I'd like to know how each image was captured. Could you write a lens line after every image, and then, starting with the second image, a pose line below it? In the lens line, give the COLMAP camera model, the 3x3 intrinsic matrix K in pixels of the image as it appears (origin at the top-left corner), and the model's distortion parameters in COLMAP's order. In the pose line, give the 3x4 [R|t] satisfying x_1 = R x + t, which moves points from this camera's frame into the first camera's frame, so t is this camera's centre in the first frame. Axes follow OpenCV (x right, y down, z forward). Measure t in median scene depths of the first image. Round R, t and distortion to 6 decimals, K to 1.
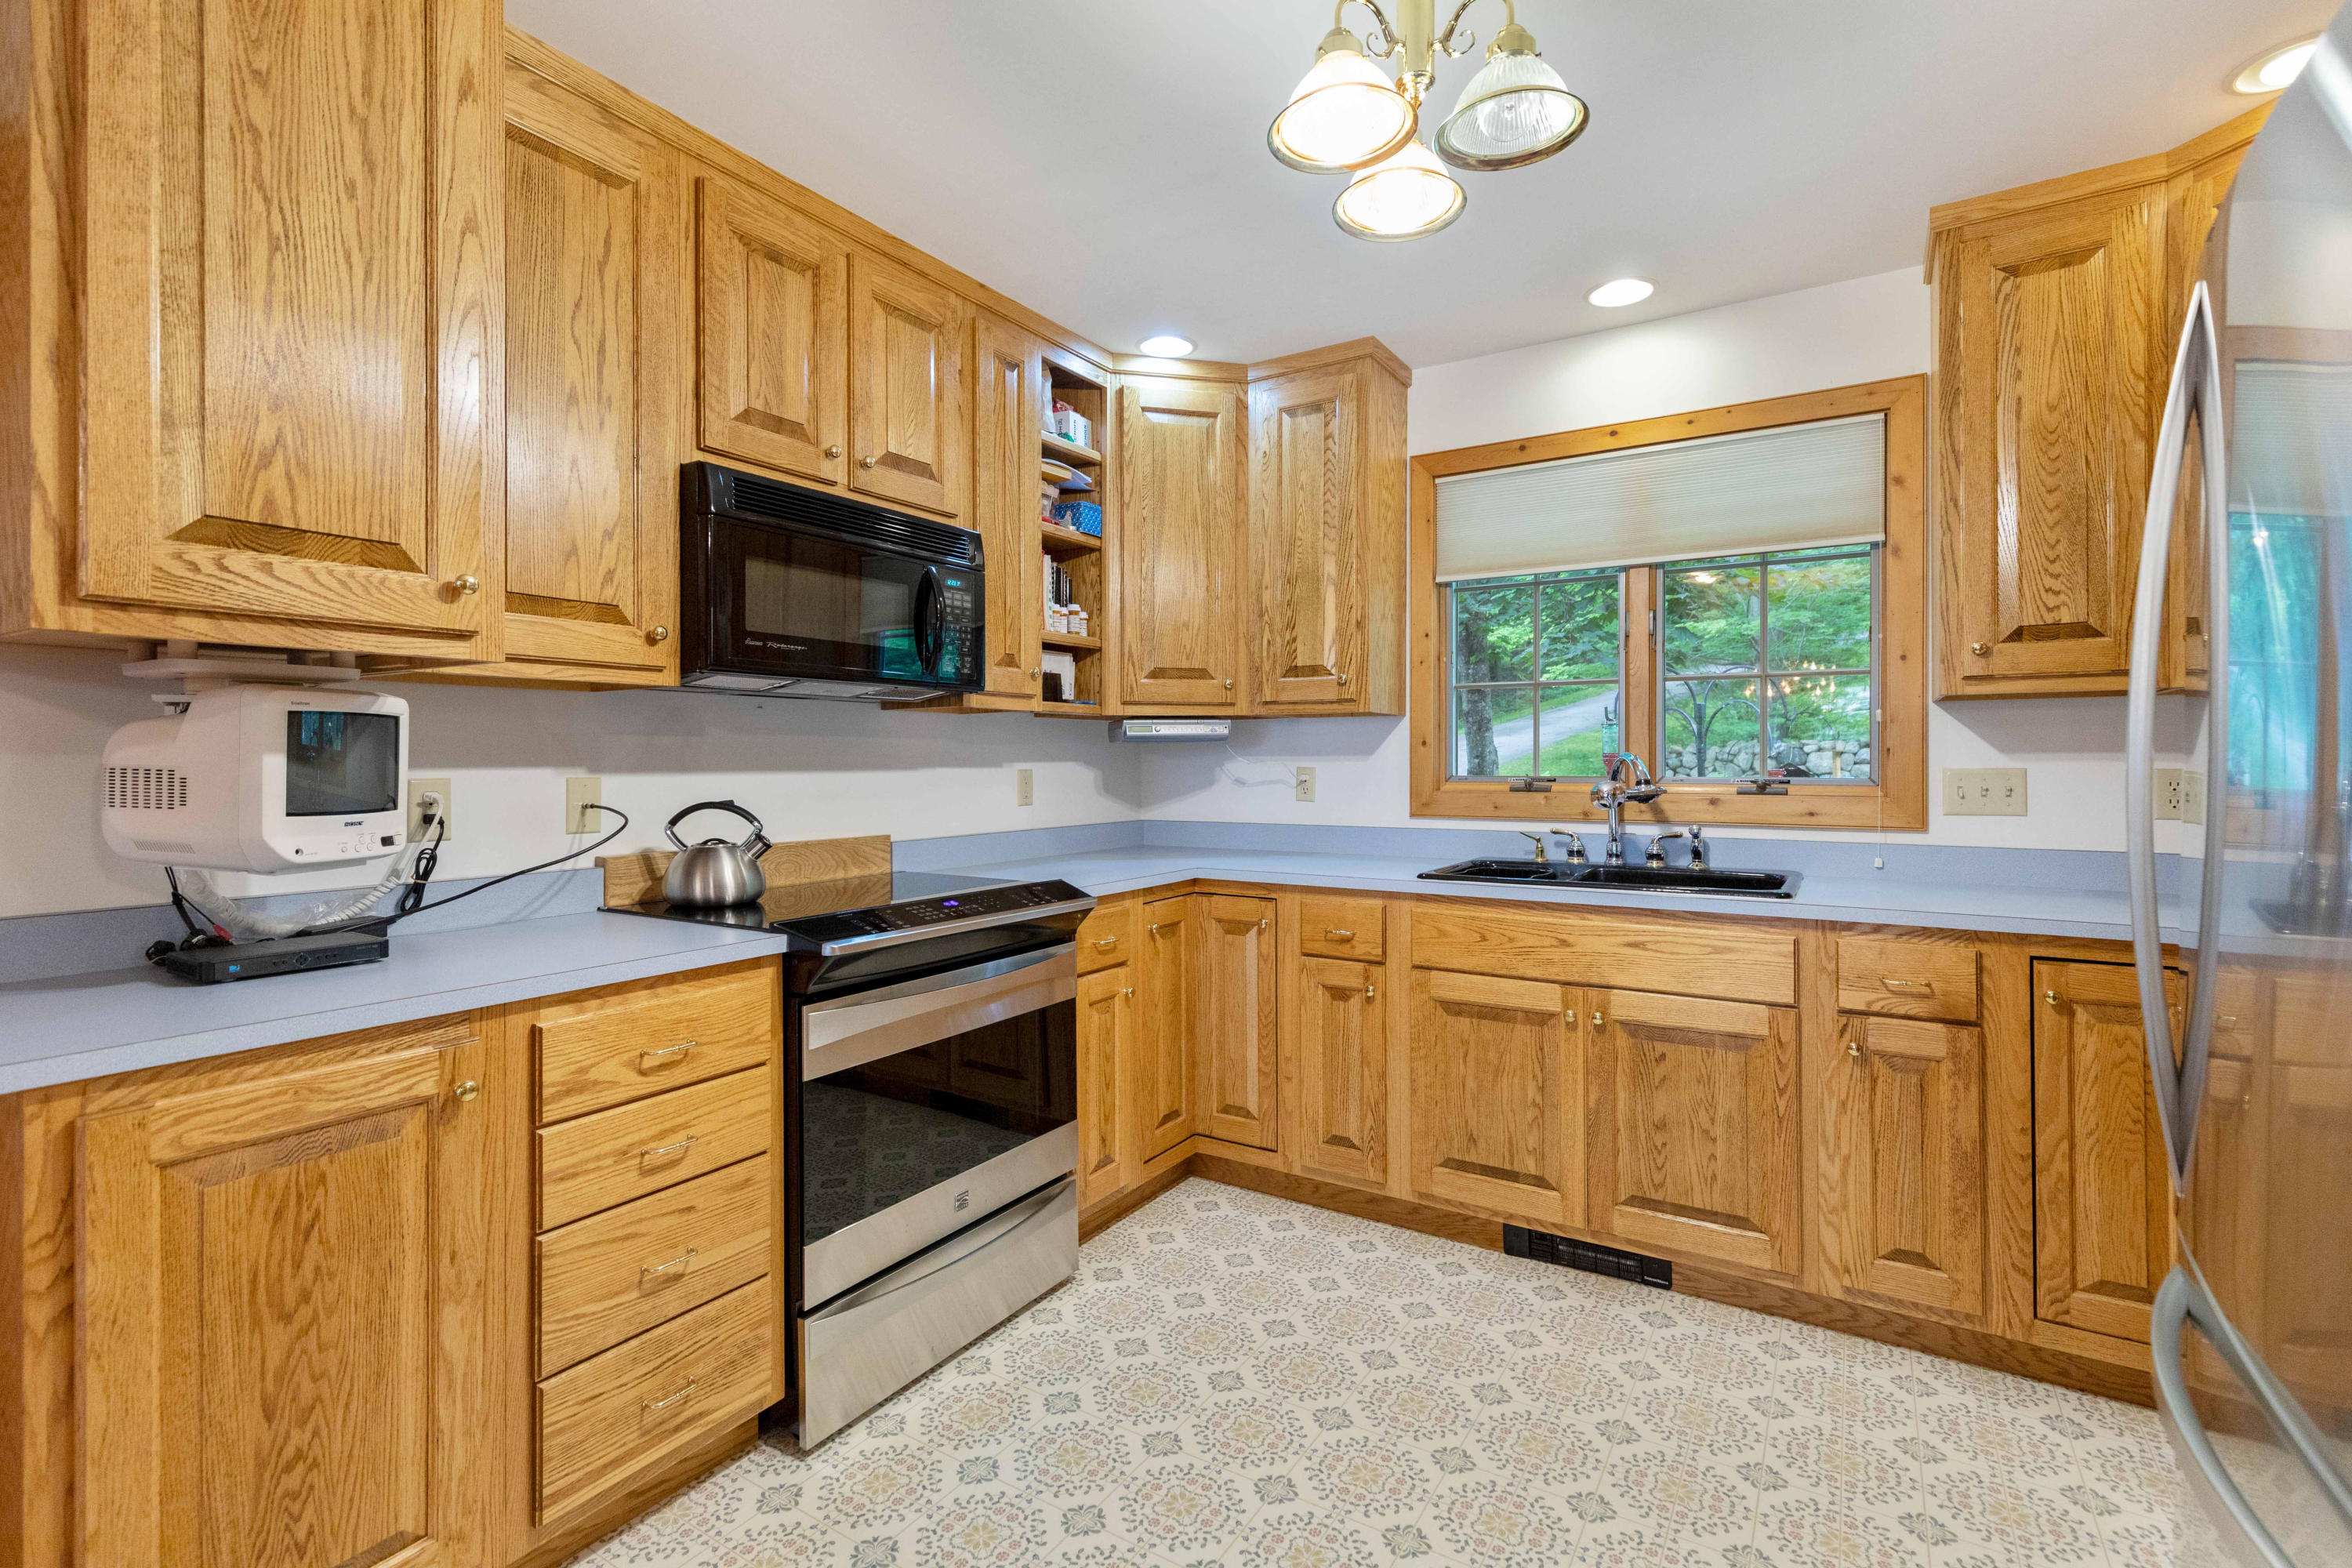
lens RADIAL K [[1099.8, 0, 1165.9], [0, 1099.8, 754.2], [0, 0, 1]] dist [0.000046, -0.000167]
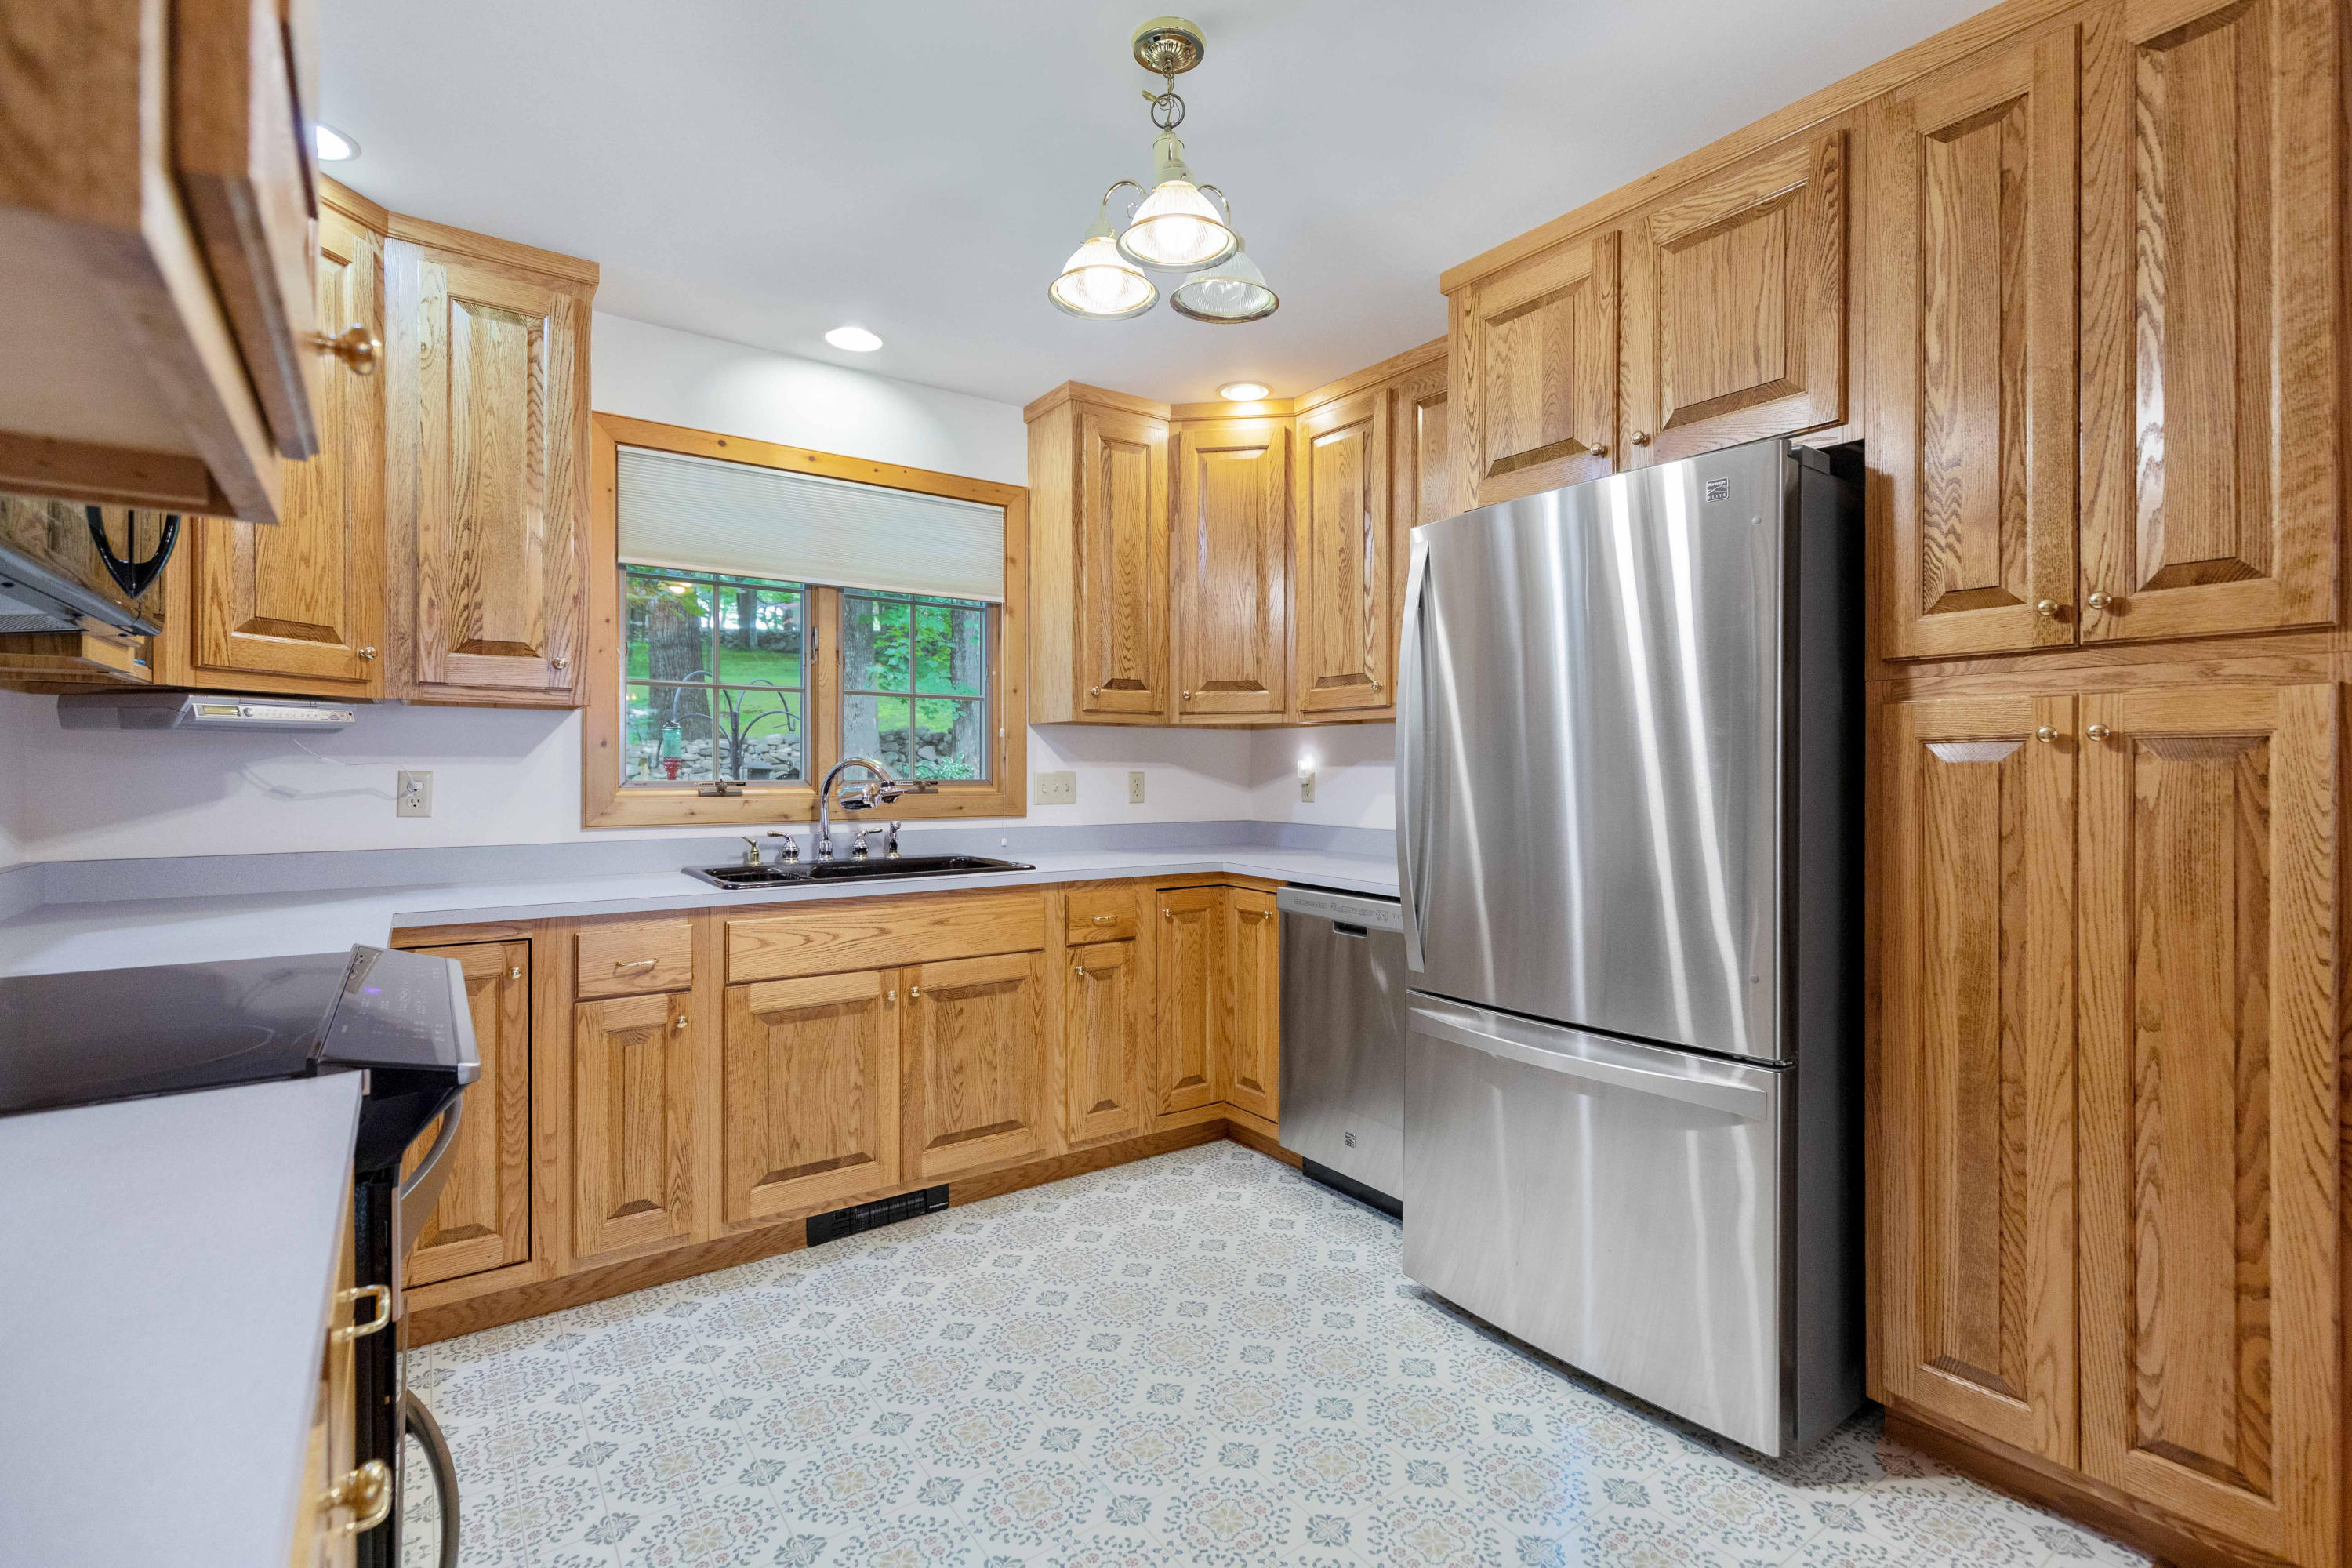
lens RADIAL K [[1067.2, 0, 1191.6], [0, 1067.2, 770.2], [0, 0, 1]] dist [0.002217, 0.000157]
pose [[0.344316, 0.001039, 0.938853, -0.503305], [-0.009978, 0.999947, 0.002553, 0.005546], [-0.938801, -0.010247, 0.344309, 0.331303]]
